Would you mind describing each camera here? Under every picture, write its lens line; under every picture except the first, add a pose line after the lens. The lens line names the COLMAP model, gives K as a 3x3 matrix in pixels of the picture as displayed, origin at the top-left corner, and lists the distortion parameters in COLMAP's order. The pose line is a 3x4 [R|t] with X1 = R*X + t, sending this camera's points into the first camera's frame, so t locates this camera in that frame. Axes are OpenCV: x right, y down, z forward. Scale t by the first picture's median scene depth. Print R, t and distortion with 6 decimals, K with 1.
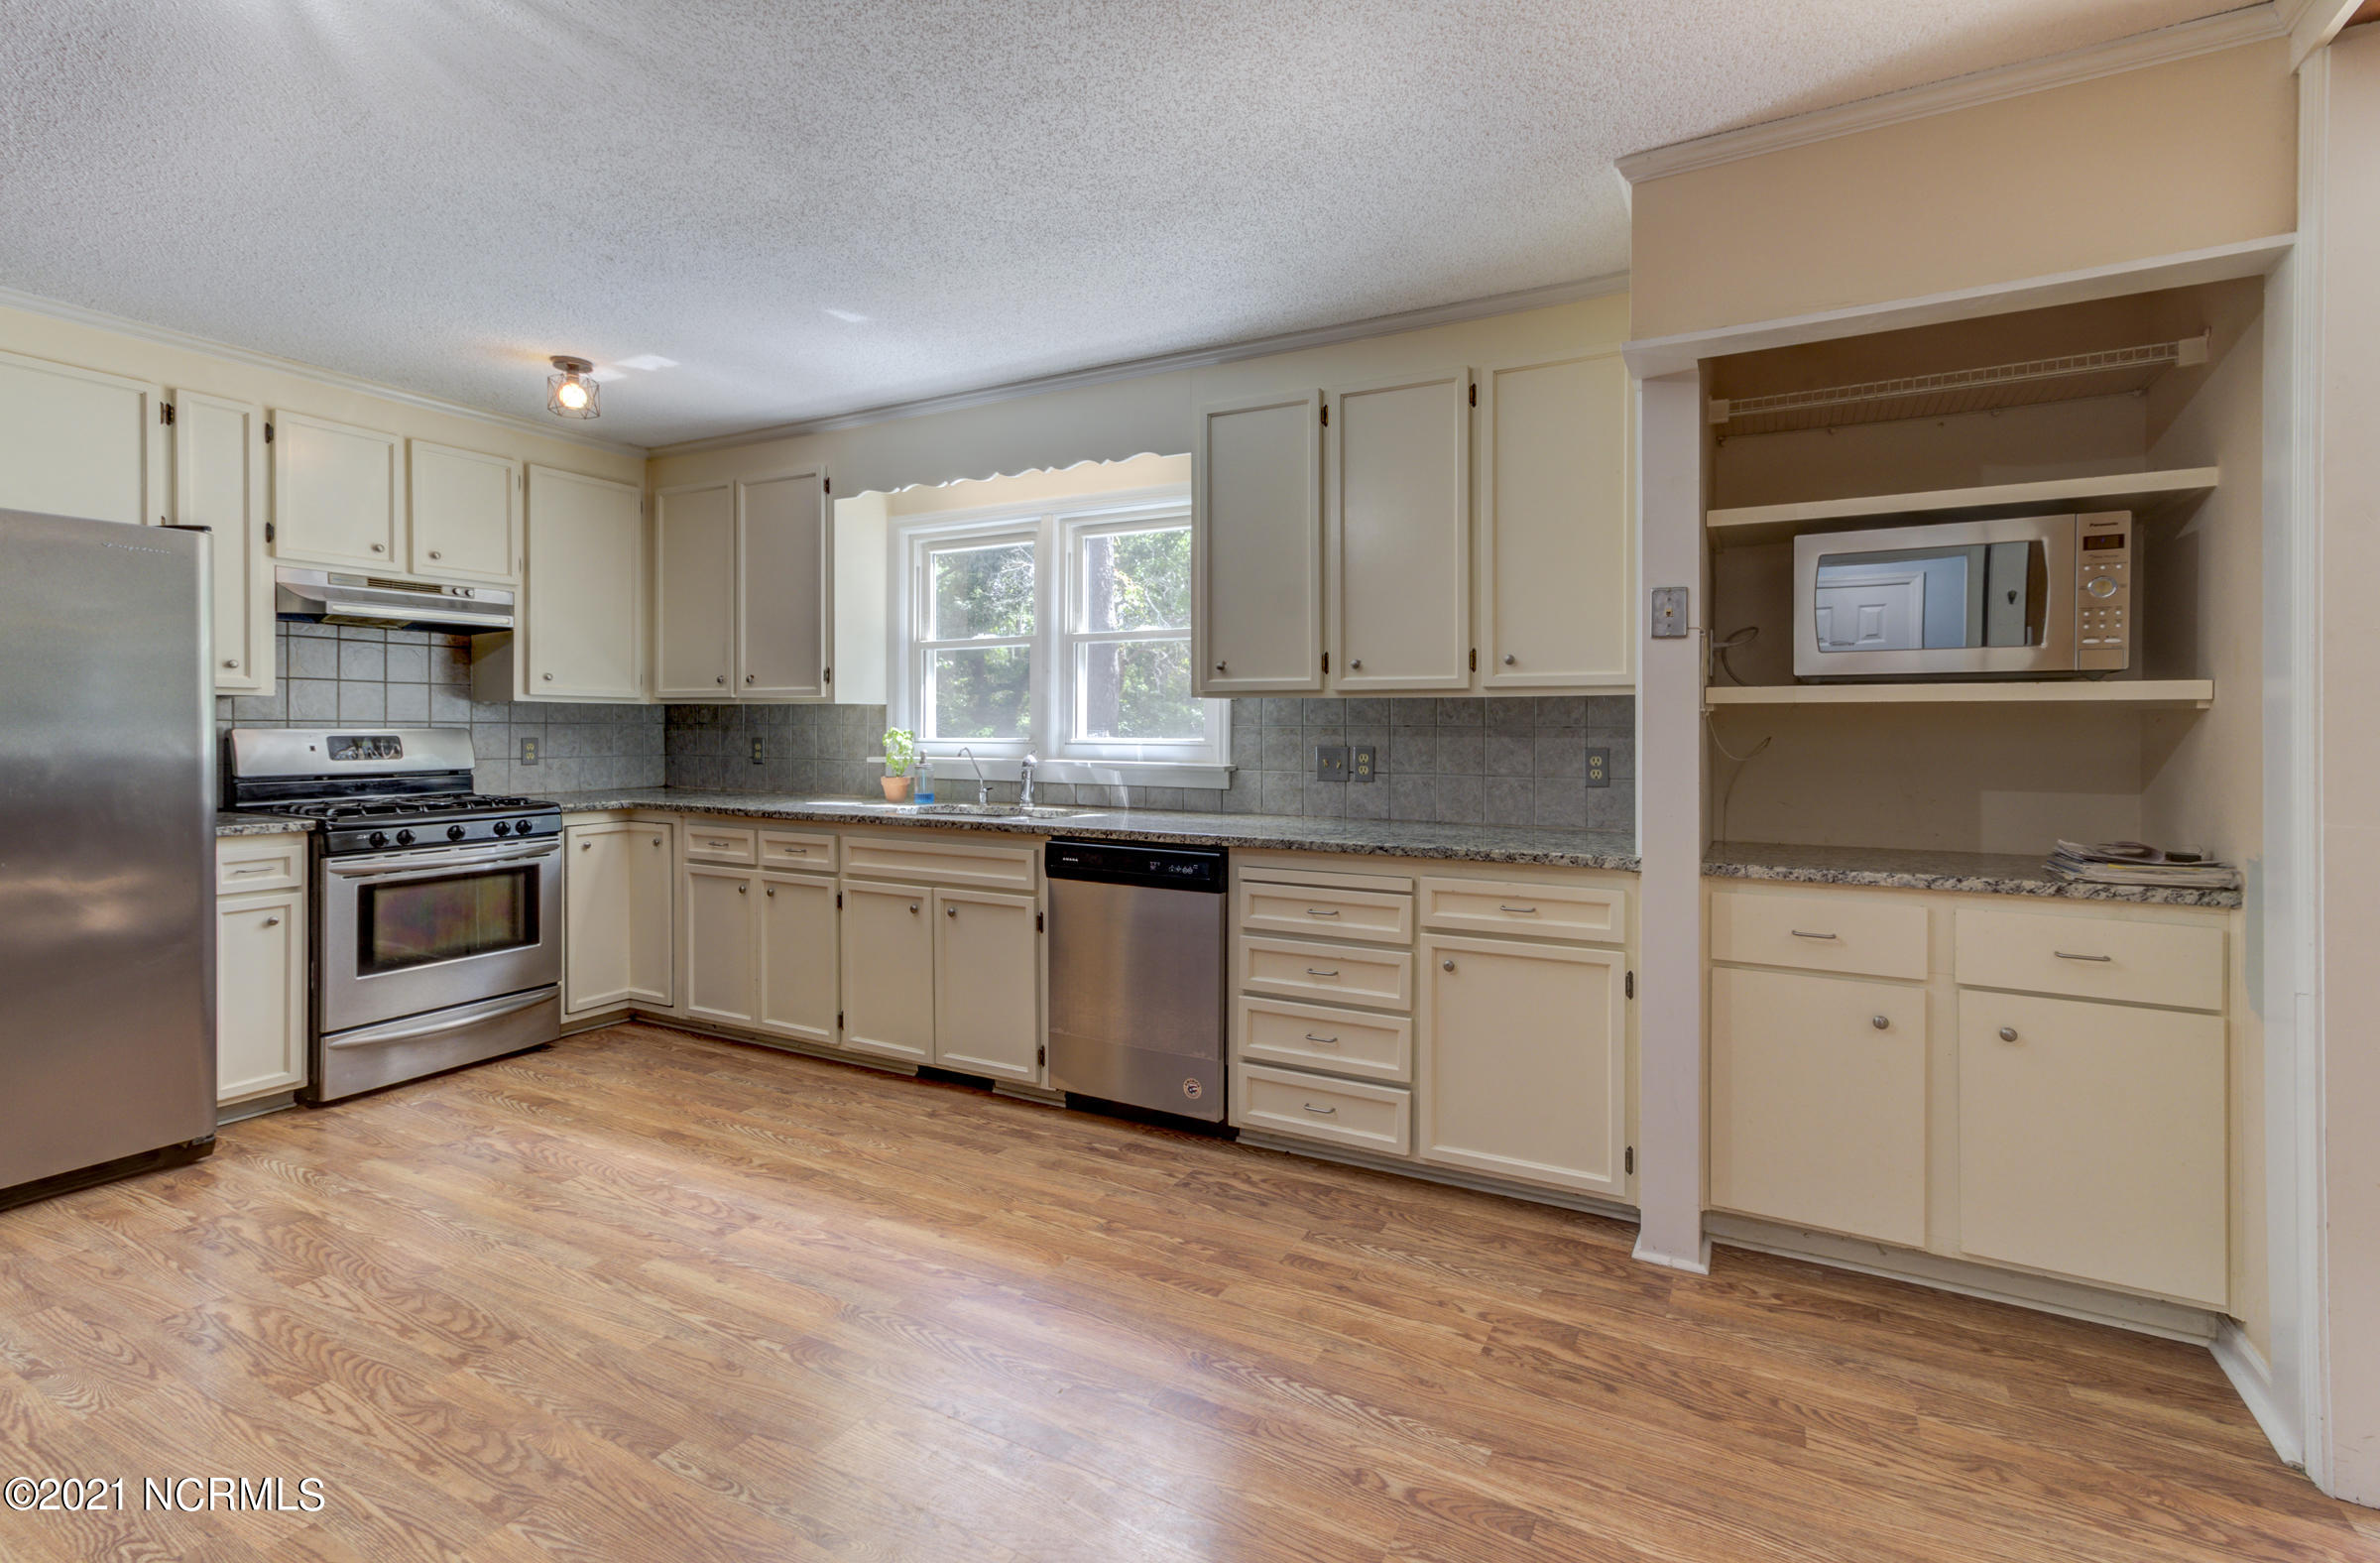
lens RADIAL K [[1066.9, 0, 1190.1], [0, 1066.9, 718.1], [0, 0, 1]] dist [0.003086, 0.000461]
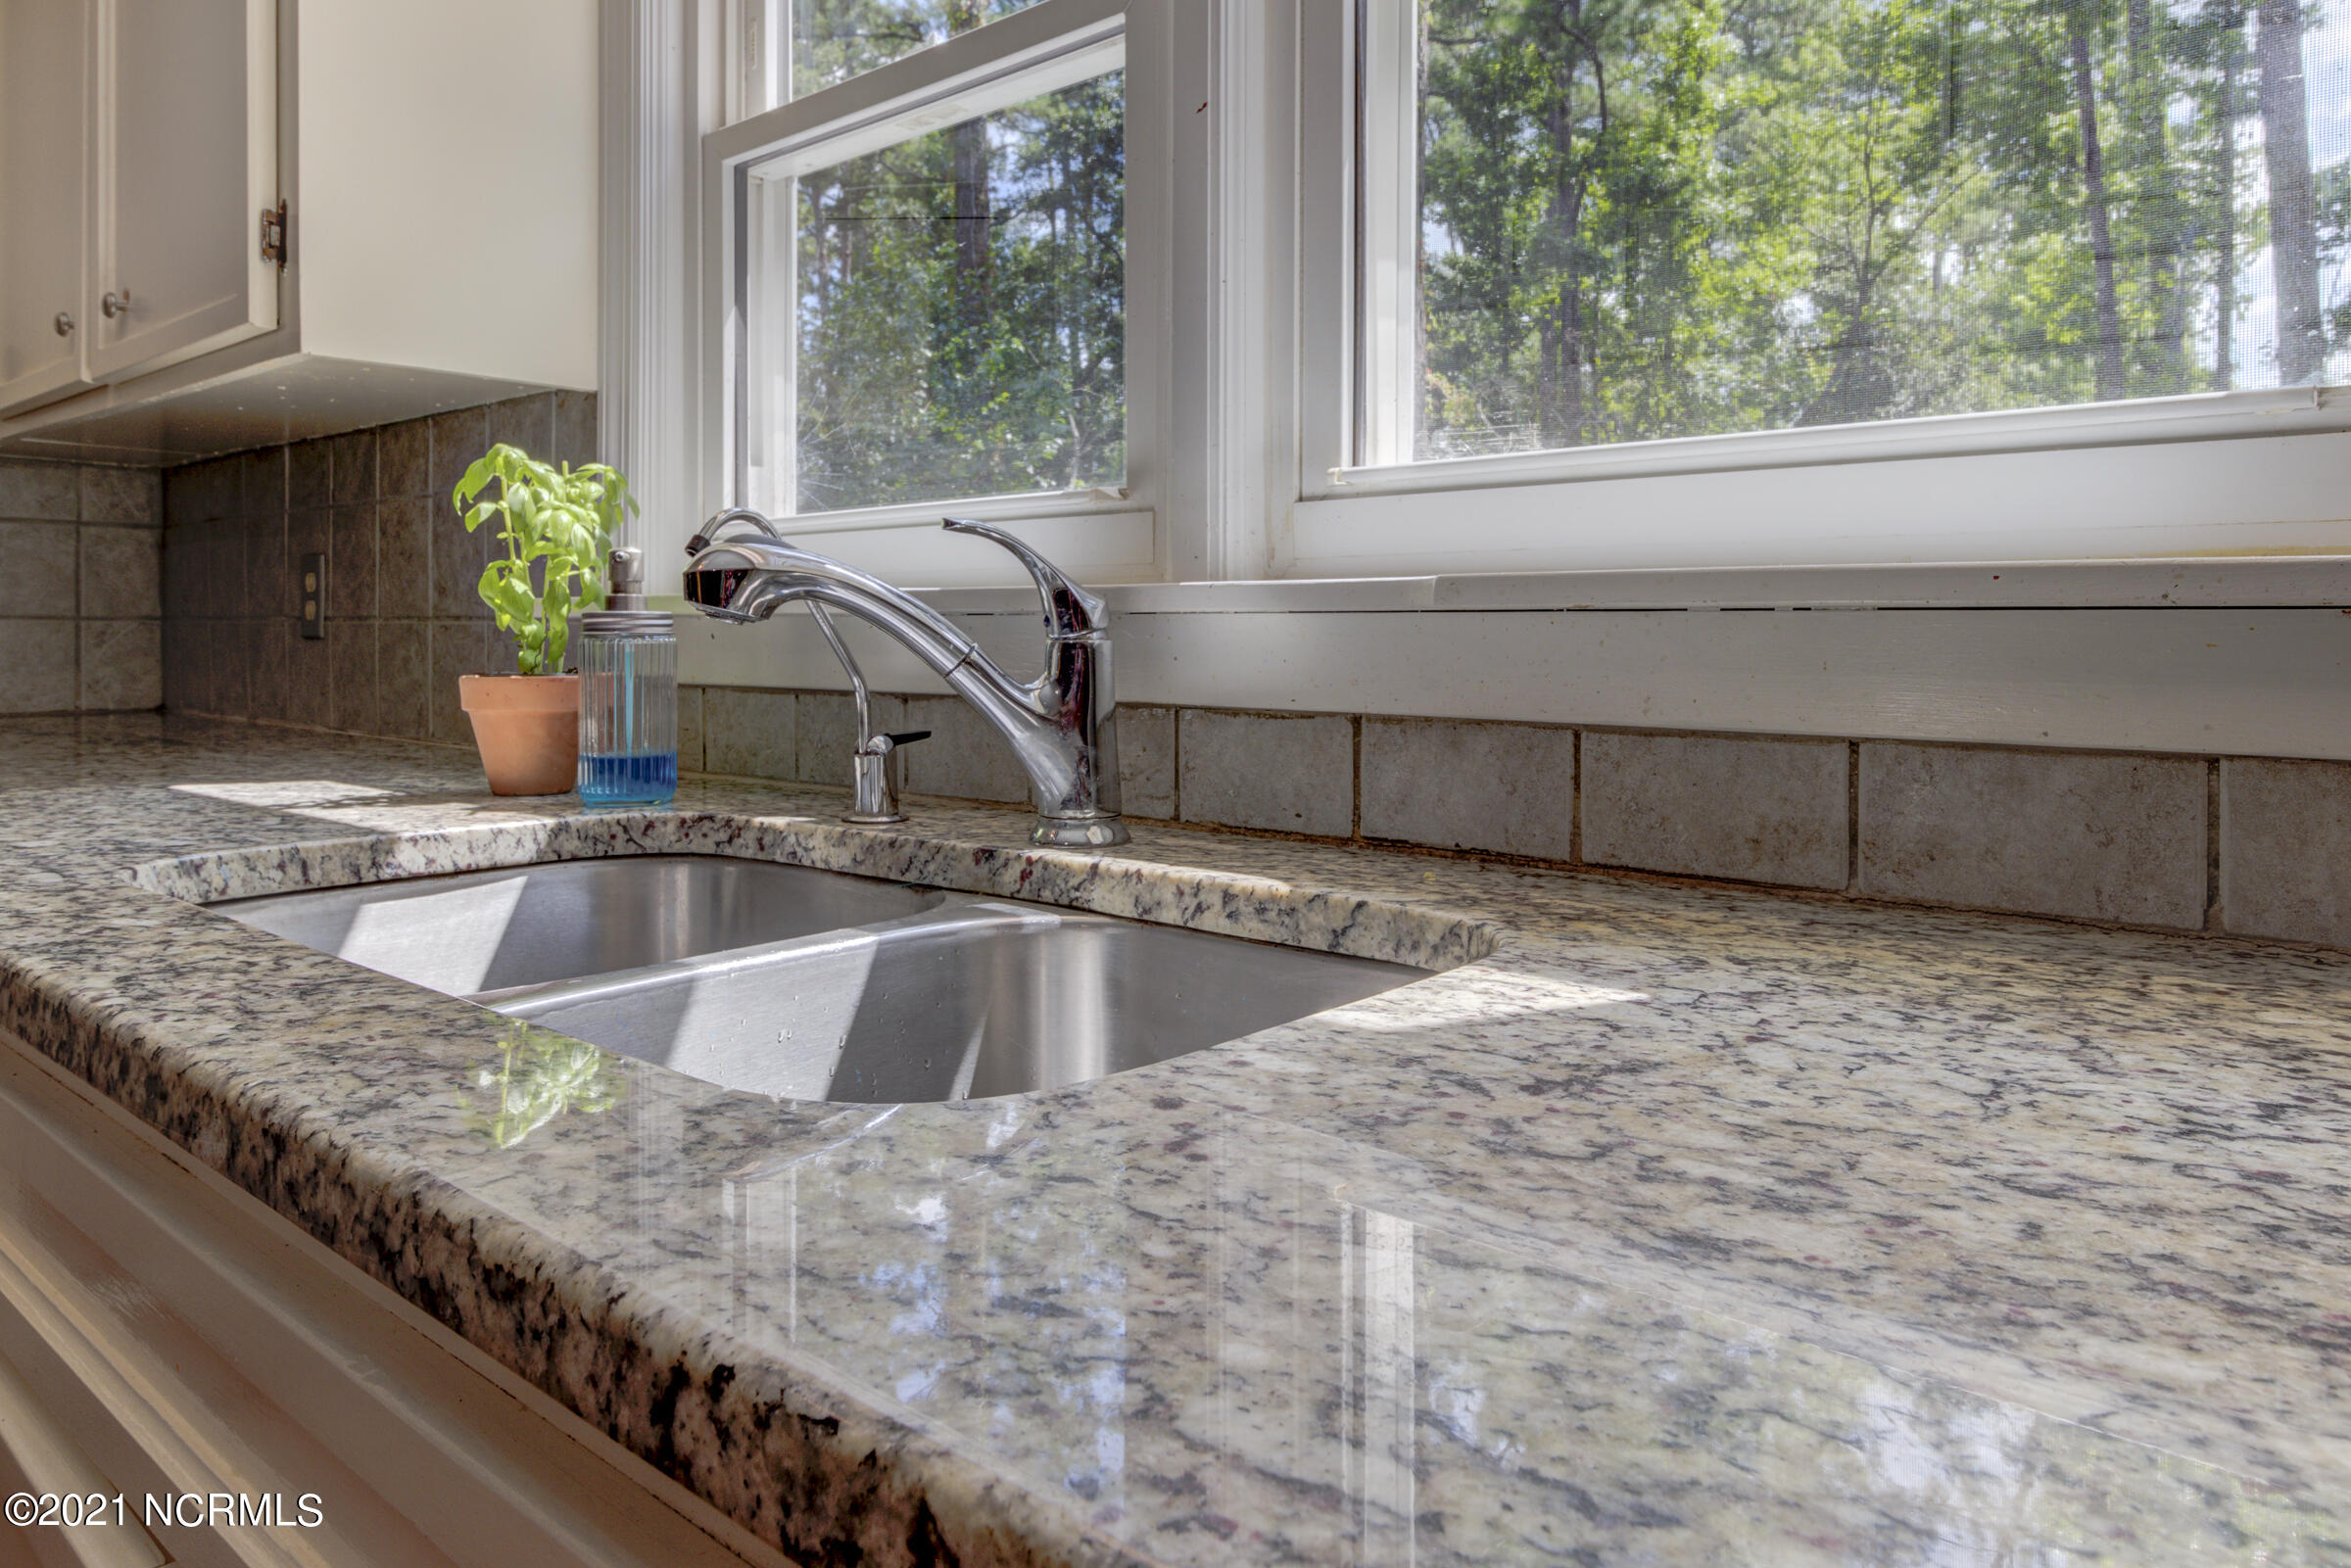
lens RADIAL K [[1558.3, 0, 1171.6], [0, 1558.3, 667.6], [0, 0, 1]] dist [-0.052141, -0.000122]
pose [[0.973839, 0.003032, -0.227217, -0.098622], [0.003104, 0.999640, 0.026644, 0.059481], [0.227216, -0.026652, 0.973480, 0.930744]]
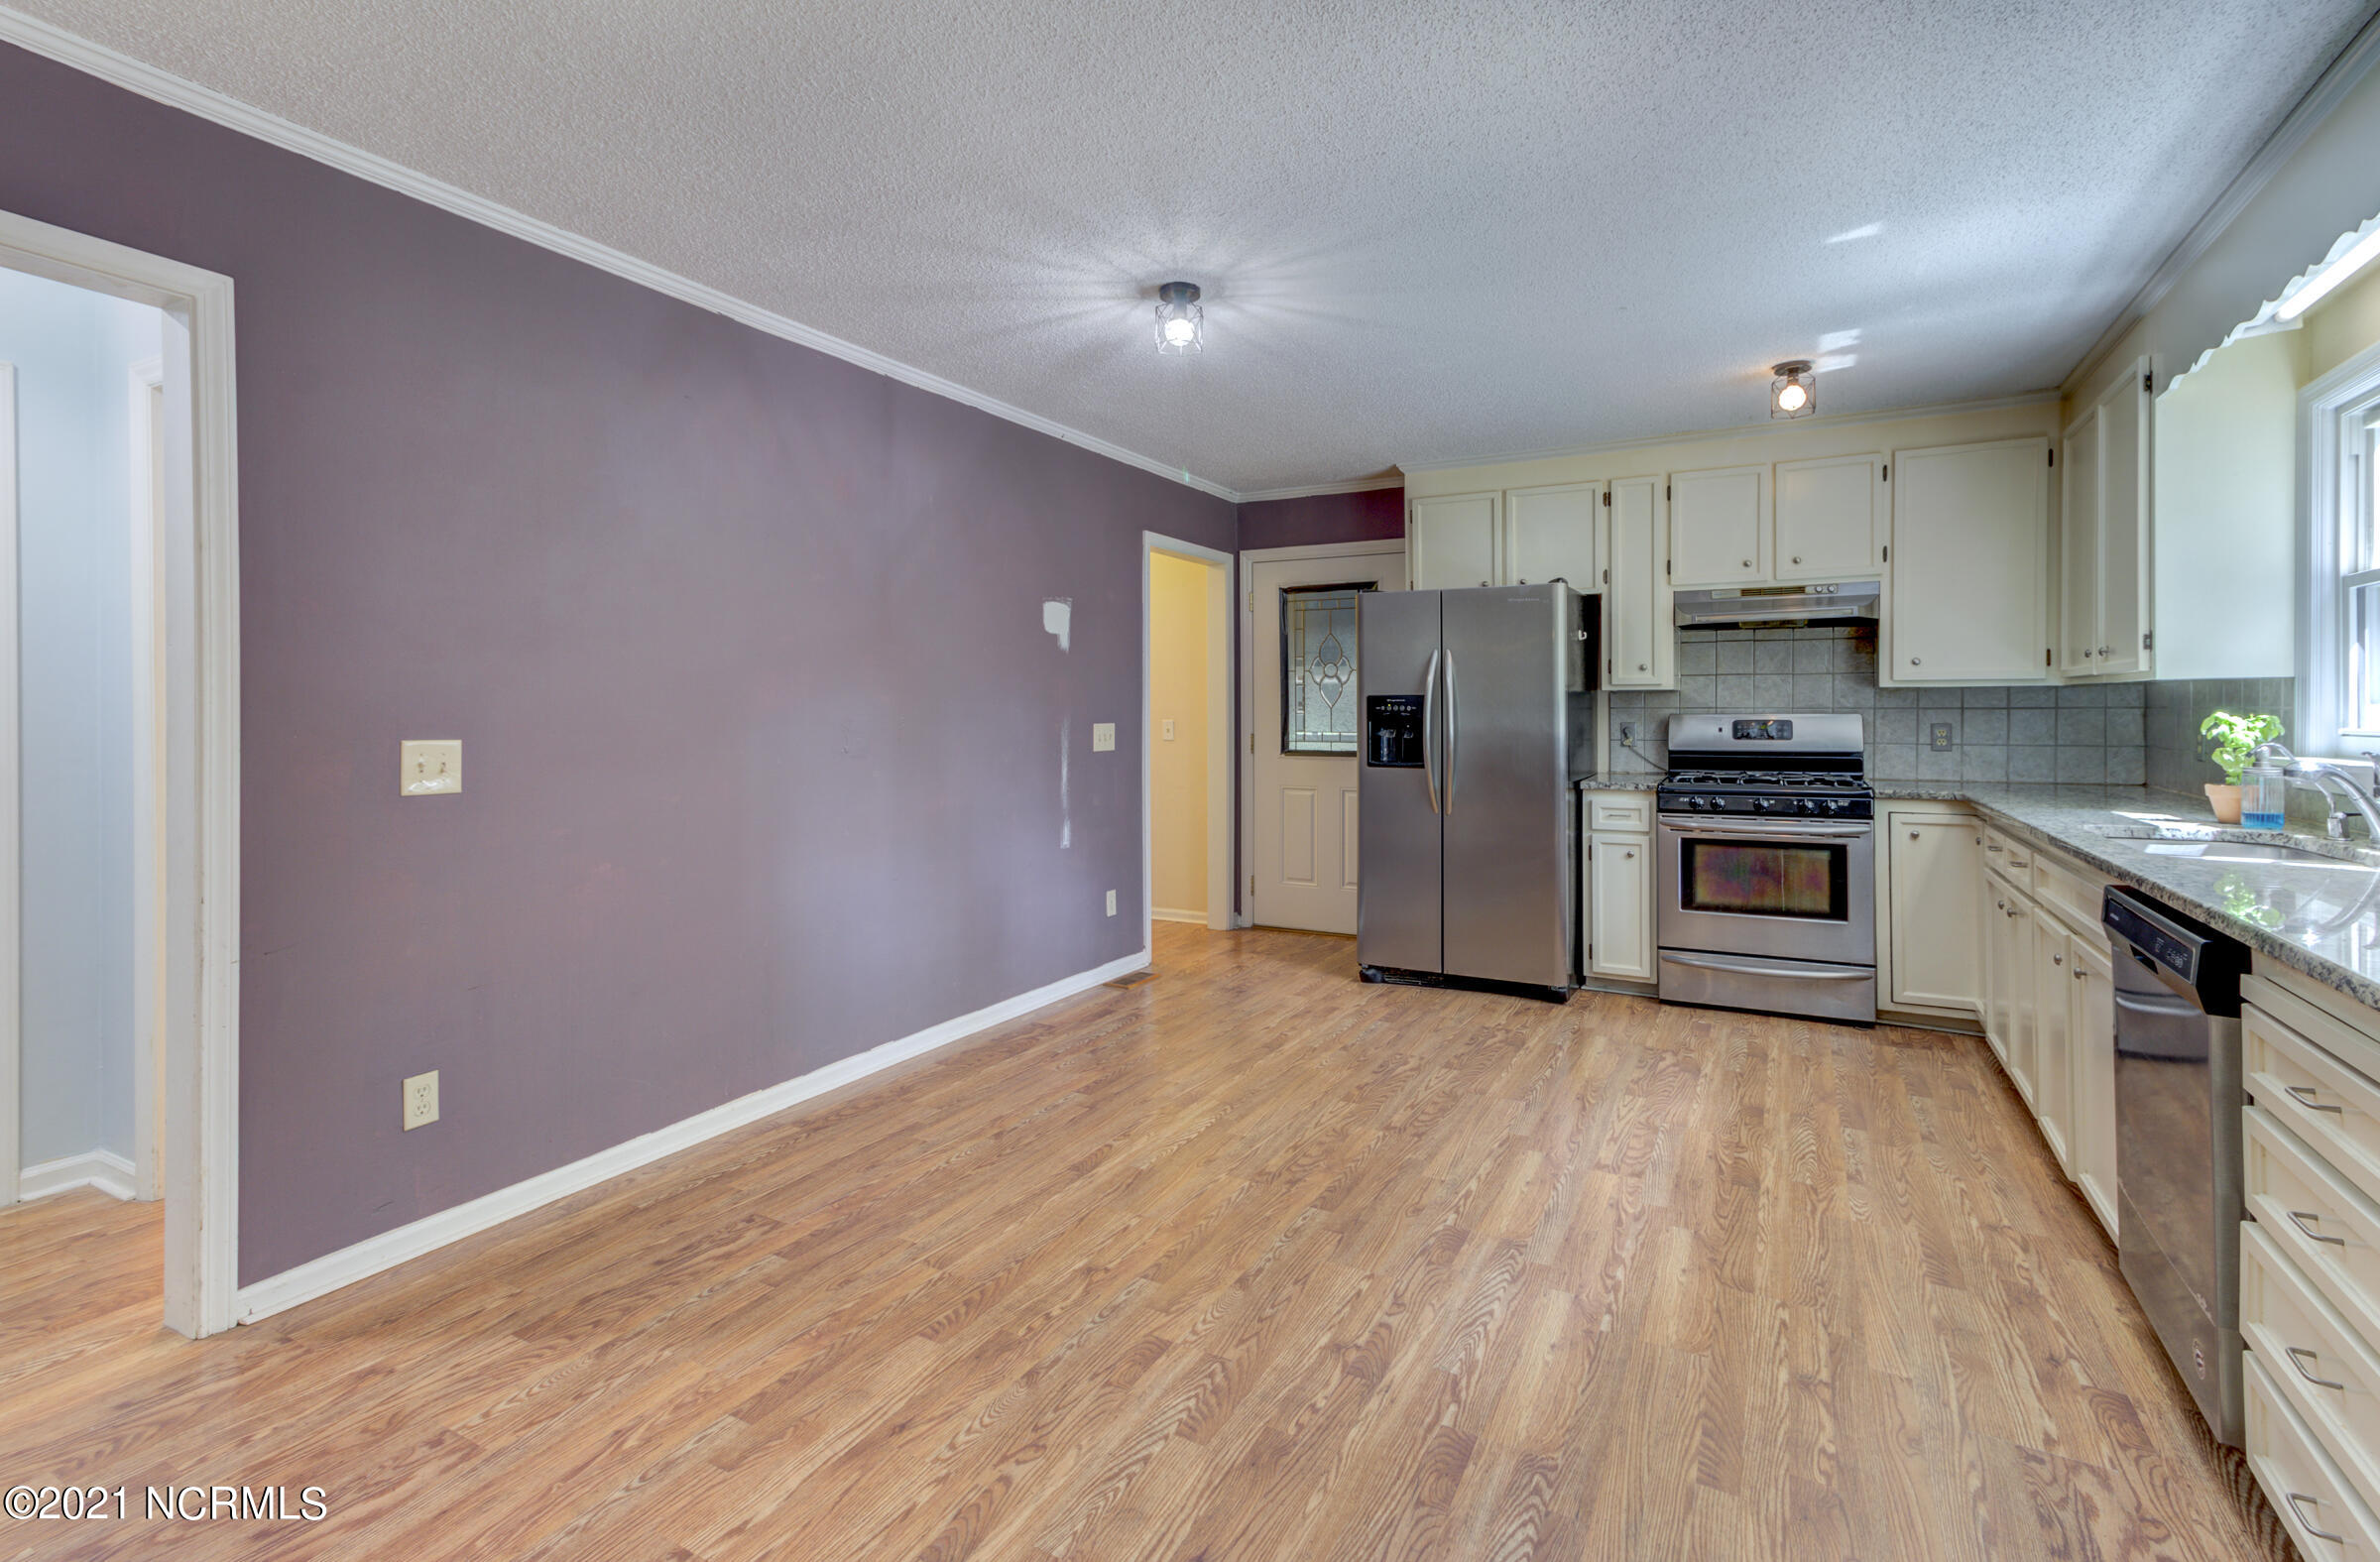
lens RADIAL K [[1106.1, 0, 1219.0], [0, 1106.1, 696.0], [0, 0, 1]] dist [0.003223, 0.000601]
pose [[0.001570, -0.018999, -0.999818, 0.545706], [0.009475, 0.999775, -0.018983, 0.008707], [0.999954, -0.009444, 0.001749, 0.462004]]
